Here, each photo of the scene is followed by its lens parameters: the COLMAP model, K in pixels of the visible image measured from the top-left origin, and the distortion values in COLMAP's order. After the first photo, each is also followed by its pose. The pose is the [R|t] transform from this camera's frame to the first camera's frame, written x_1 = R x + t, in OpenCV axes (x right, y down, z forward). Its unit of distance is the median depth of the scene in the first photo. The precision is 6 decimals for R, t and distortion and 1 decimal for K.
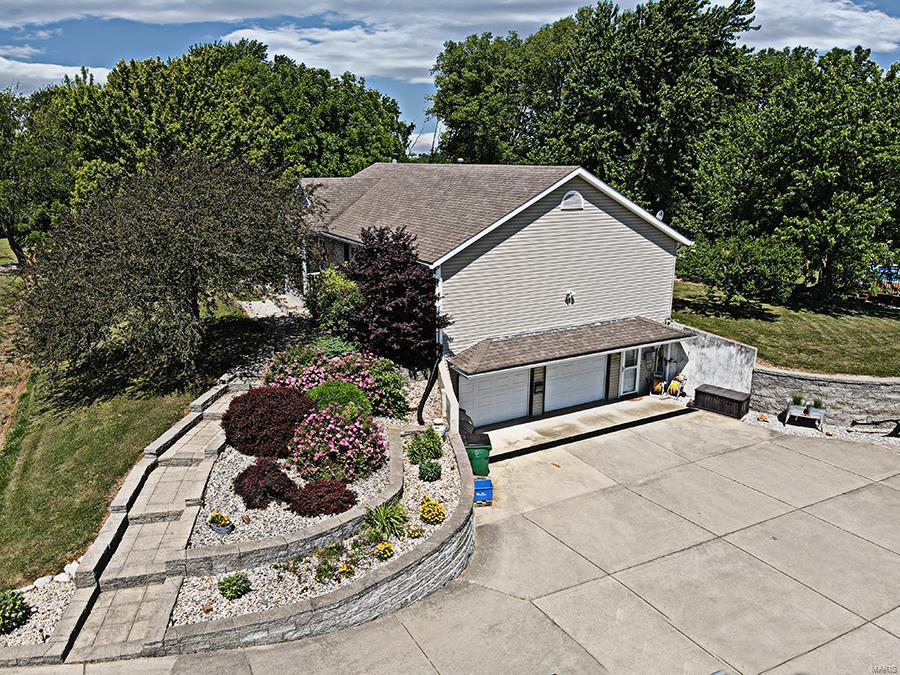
lens RADIAL K [[650.6, 0, 466.6], [0, 650.6, 338.0], [0, 0, 1]] dist [0.004892, 0.001673]
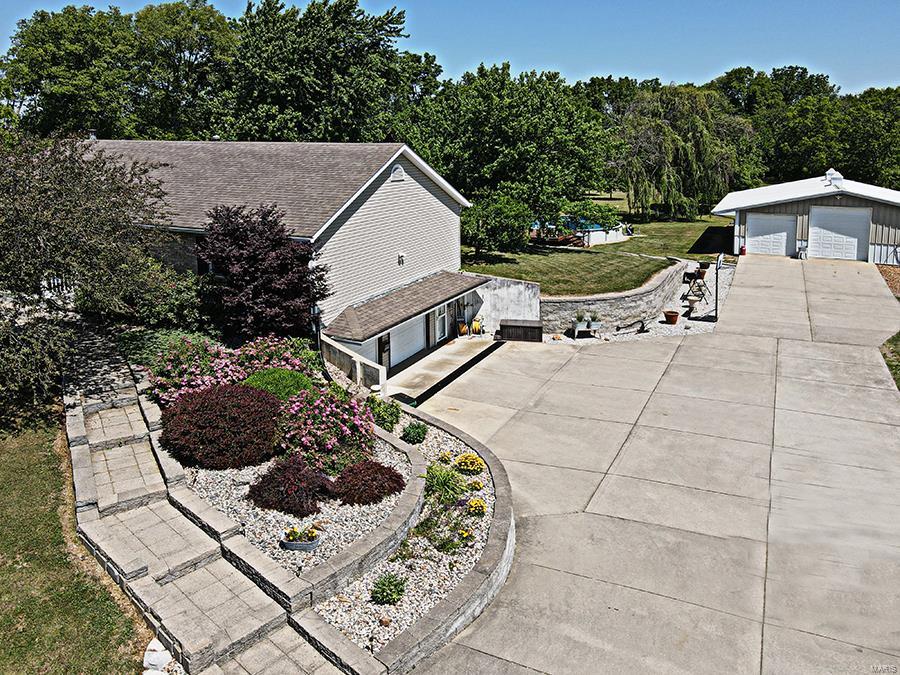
lens RADIAL K [[624.6, 0, 449.2], [0, 624.6, 203.3], [0, 0, 1]] dist [0.005812, 0.000382]
pose [[0.832244, -0.053484, 0.551824, -0.353589], [0.141455, 0.982878, -0.118075, -0.018284], [-0.536061, 0.176325, 0.825560, 0.061285]]
